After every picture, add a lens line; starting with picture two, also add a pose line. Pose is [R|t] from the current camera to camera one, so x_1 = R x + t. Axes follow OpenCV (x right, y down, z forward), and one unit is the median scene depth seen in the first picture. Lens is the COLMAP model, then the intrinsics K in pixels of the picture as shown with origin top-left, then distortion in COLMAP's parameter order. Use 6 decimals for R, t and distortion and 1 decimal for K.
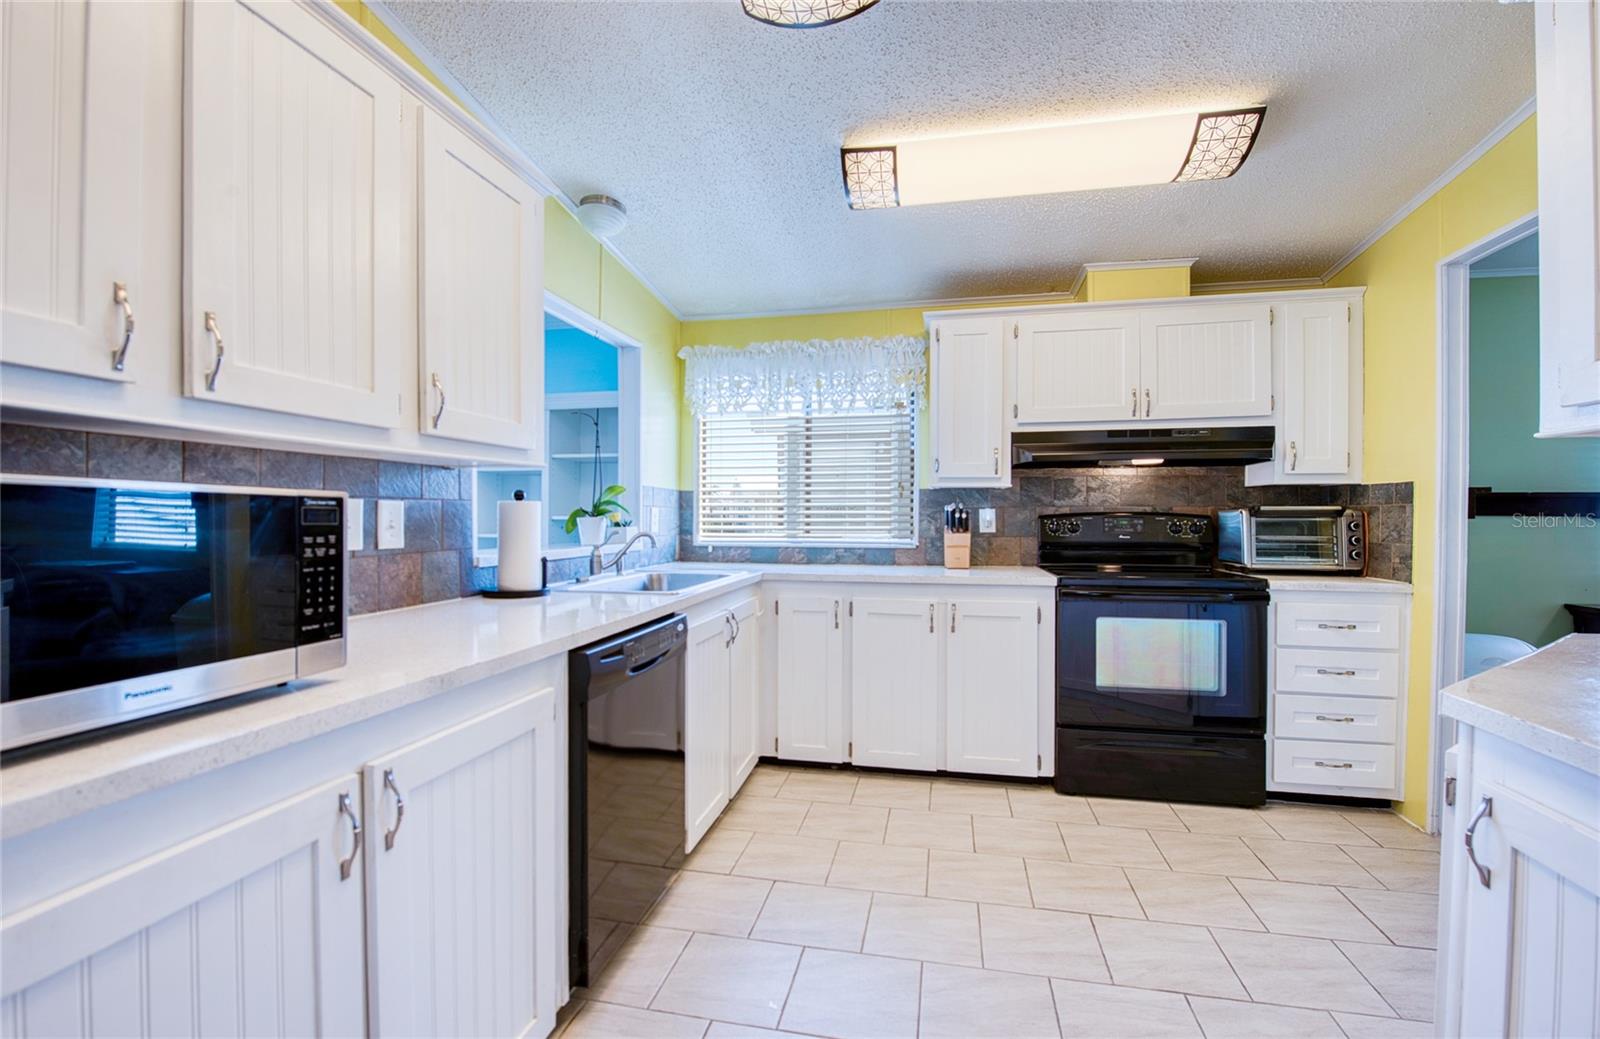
lens RADIAL K [[687.7, 0, 800.7], [0, 687.7, 523.3], [0, 0, 1]] dist [-0.005543, -0.000411]
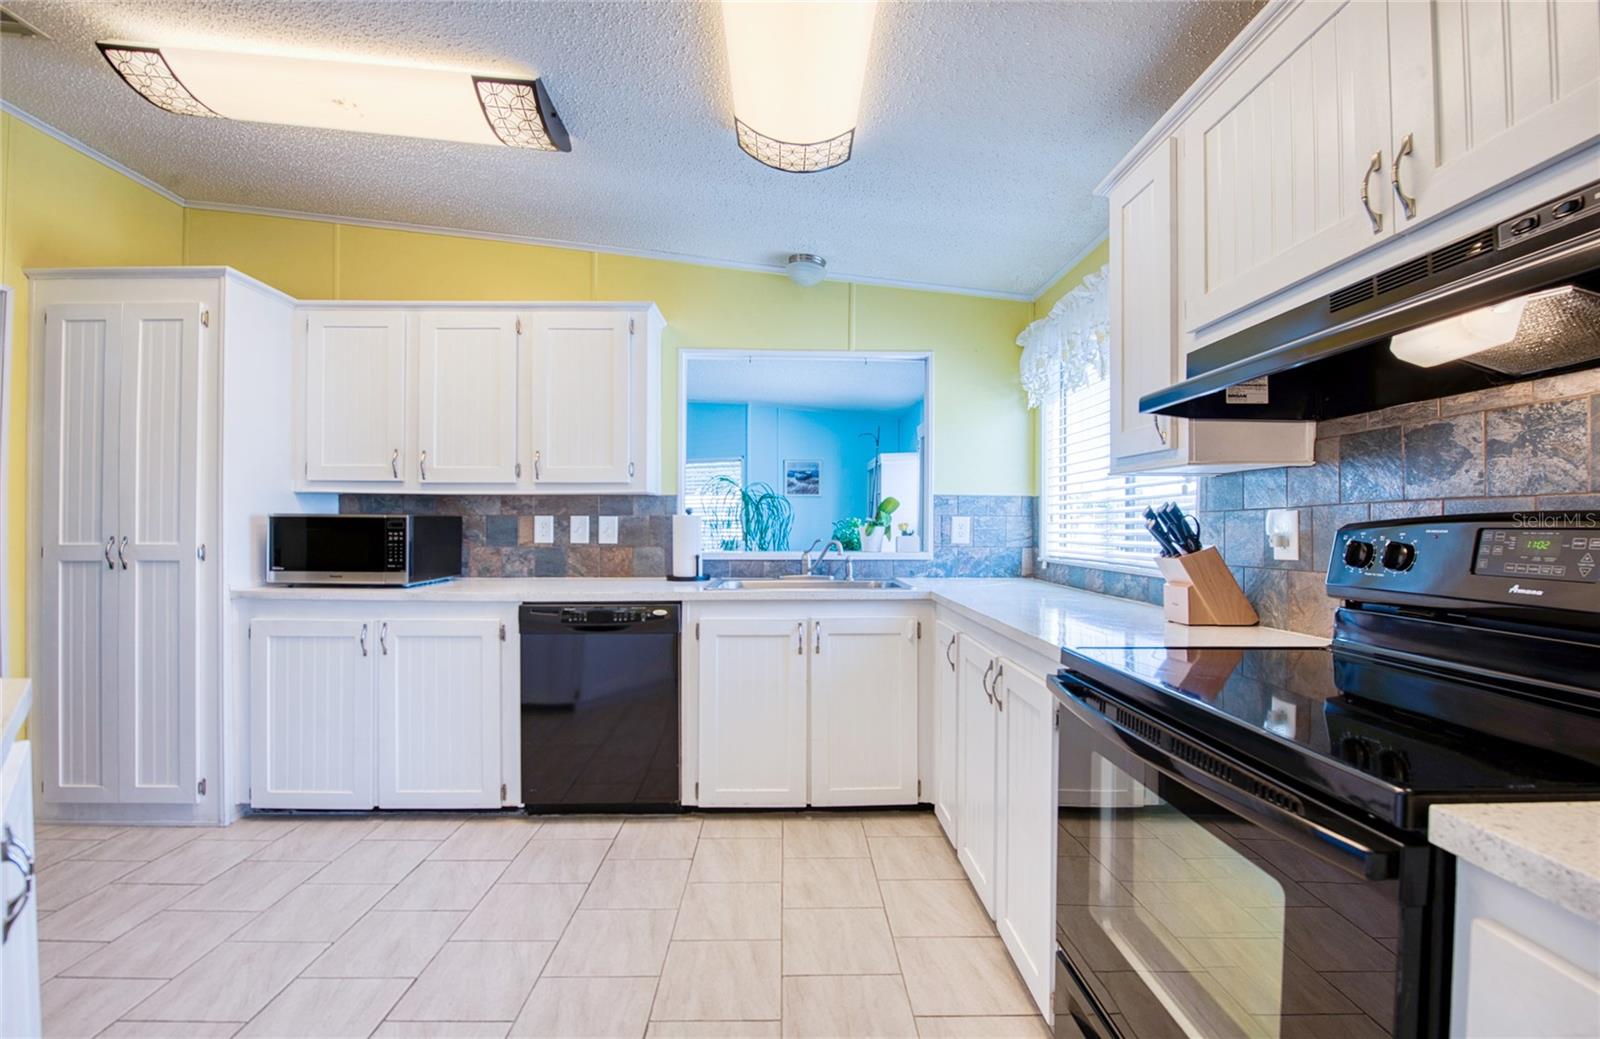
lens RADIAL K [[687.7, 0, 796.1], [0, 687.7, 523.4], [0, 0, 1]] dist [-0.005543, -0.000411]
pose [[0.226422, -0.004056, -0.974021, 1.170101], [-0.011425, 0.999911, -0.006820, -0.008094], [0.973962, 0.012672, 0.226356, 0.997456]]
